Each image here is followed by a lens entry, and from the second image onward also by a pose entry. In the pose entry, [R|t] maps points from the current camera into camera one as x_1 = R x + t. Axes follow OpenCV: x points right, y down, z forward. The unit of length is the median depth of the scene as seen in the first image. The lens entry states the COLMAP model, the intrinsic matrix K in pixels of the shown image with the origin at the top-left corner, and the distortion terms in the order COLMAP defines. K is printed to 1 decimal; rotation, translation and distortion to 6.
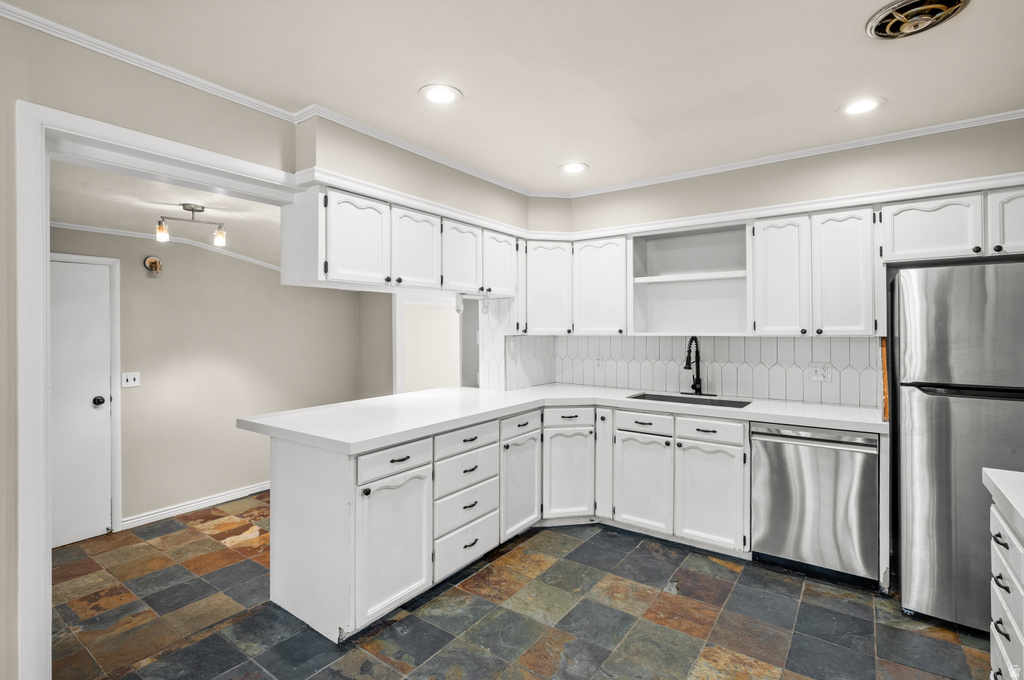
lens RADIAL K [[489.2, 0, 515.5], [0, 489.2, 325.6], [0, 0, 1]] dist [-0.001193, 0.000317]
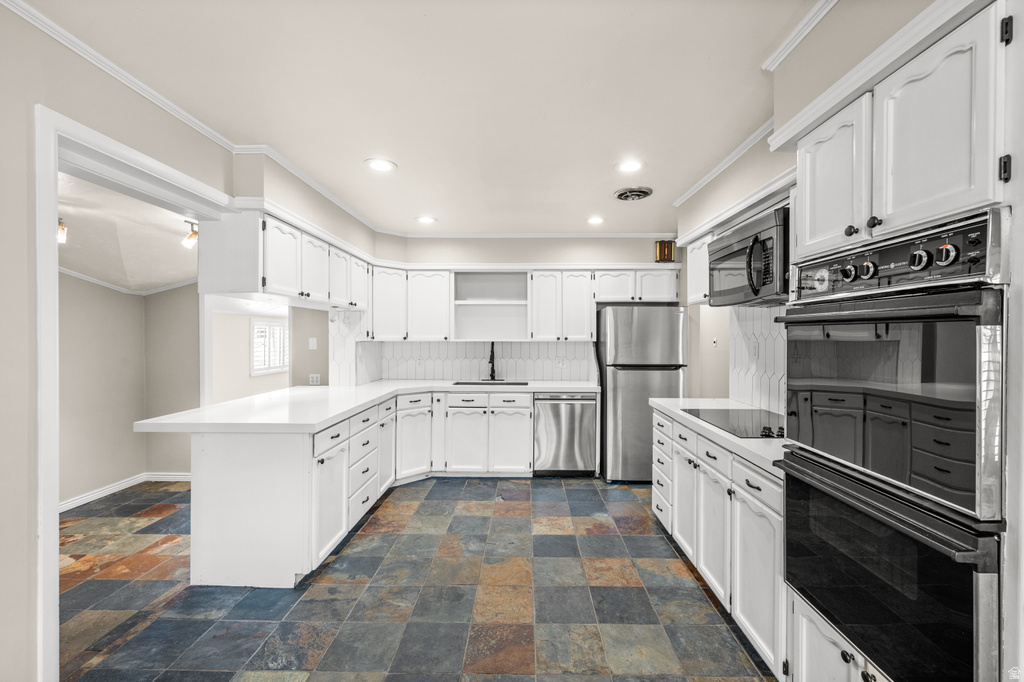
lens RADIAL K [[429.3, 0, 522.1], [0, 429.3, 337.9], [0, 0, 1]] dist [-0.000909, 0.000140]
pose [[0.817853, 0.004558, 0.575409, -0.409947], [-0.008396, 0.999957, 0.004013, 0.004978], [-0.575366, -0.008113, 0.817856, -0.174681]]
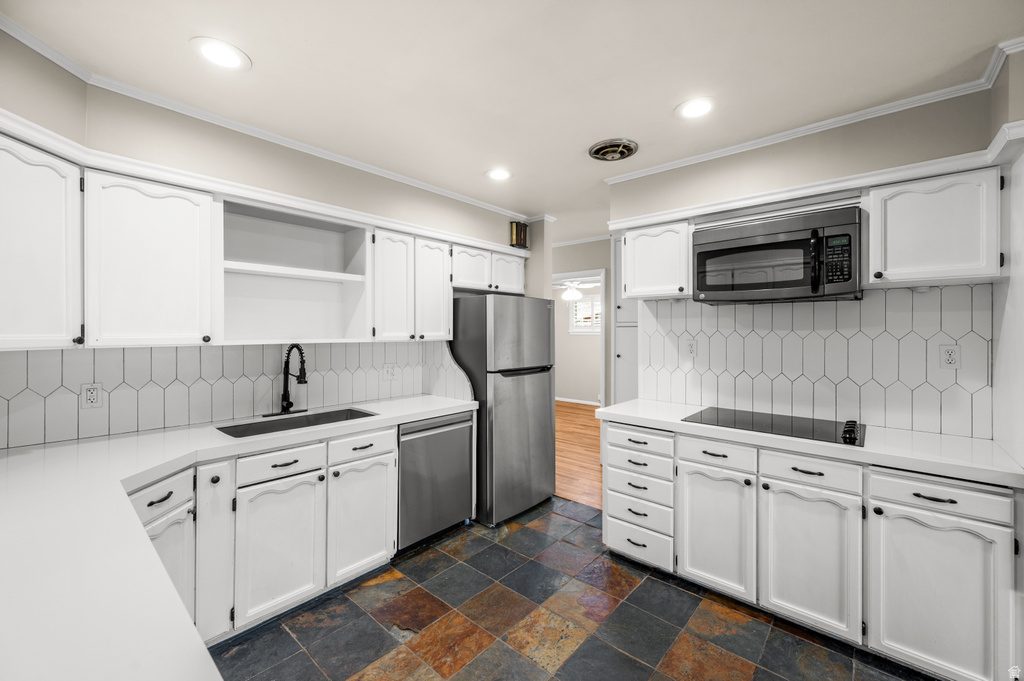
lens RADIAL K [[410.4, 0, 518.5], [0, 410.4, 330.4], [0, 0, 1]] dist [-0.002036, 0.000390]
pose [[0.094768, 0.007627, 0.995470, -0.372970], [-0.006478, 0.999954, -0.007044, 0.001886], [-0.995478, -0.005781, 0.094813, 0.699444]]
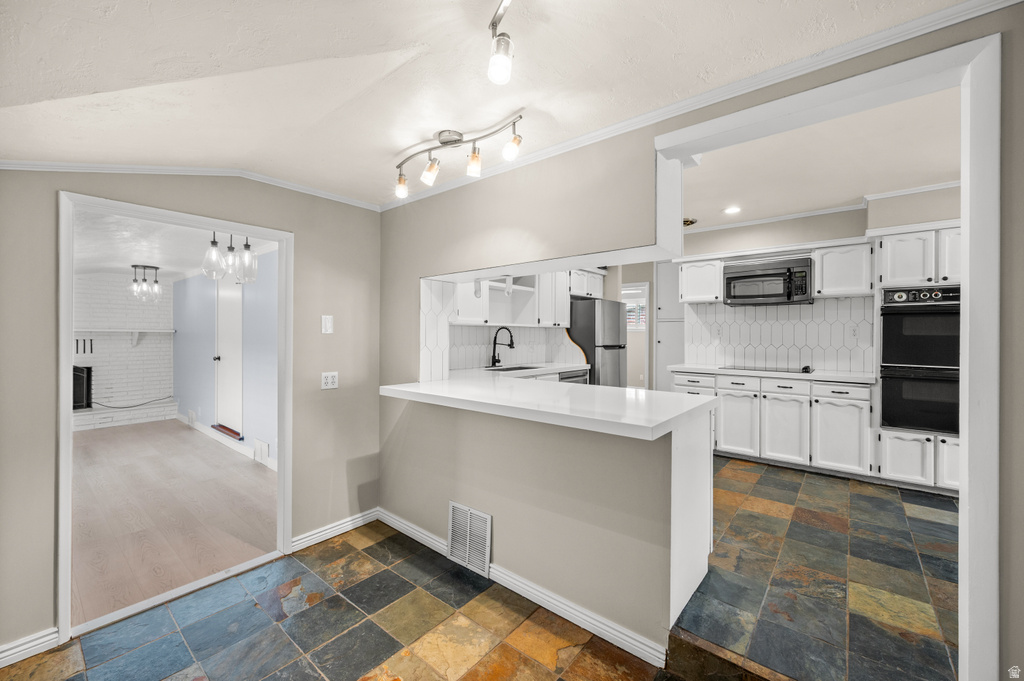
lens RADIAL K [[410.4, 0, 519.5], [0, 410.4, 332.4], [0, 0, 1]] dist [-0.002036, 0.000390]
pose [[0.058821, 0.011701, 0.998200, -1.100930], [-0.010584, 0.999882, -0.011097, 0.066548], [-0.998212, -0.009912, 0.058938, 1.108517]]
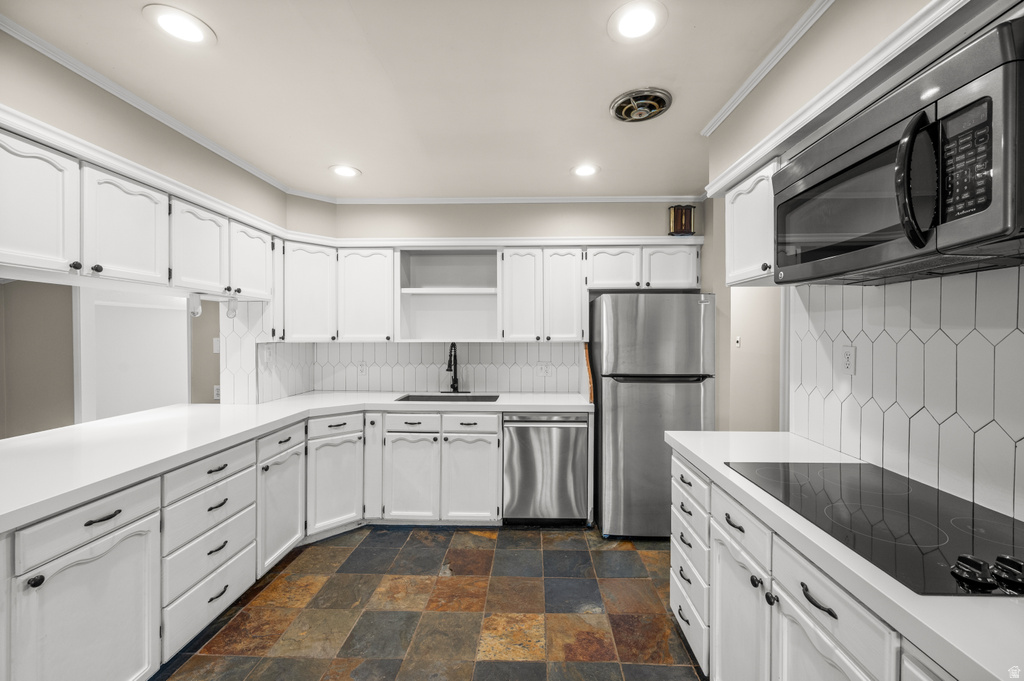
lens RADIAL K [[410.4, 0, 522.6], [0, 410.4, 336.3], [0, 0, 1]] dist [-0.002036, 0.000390]
pose [[0.826699, 0.001628, 0.562642, -0.056309], [-0.006375, 0.999959, 0.006473, 0.000163], [-0.562609, -0.008938, 0.826675, 0.136602]]
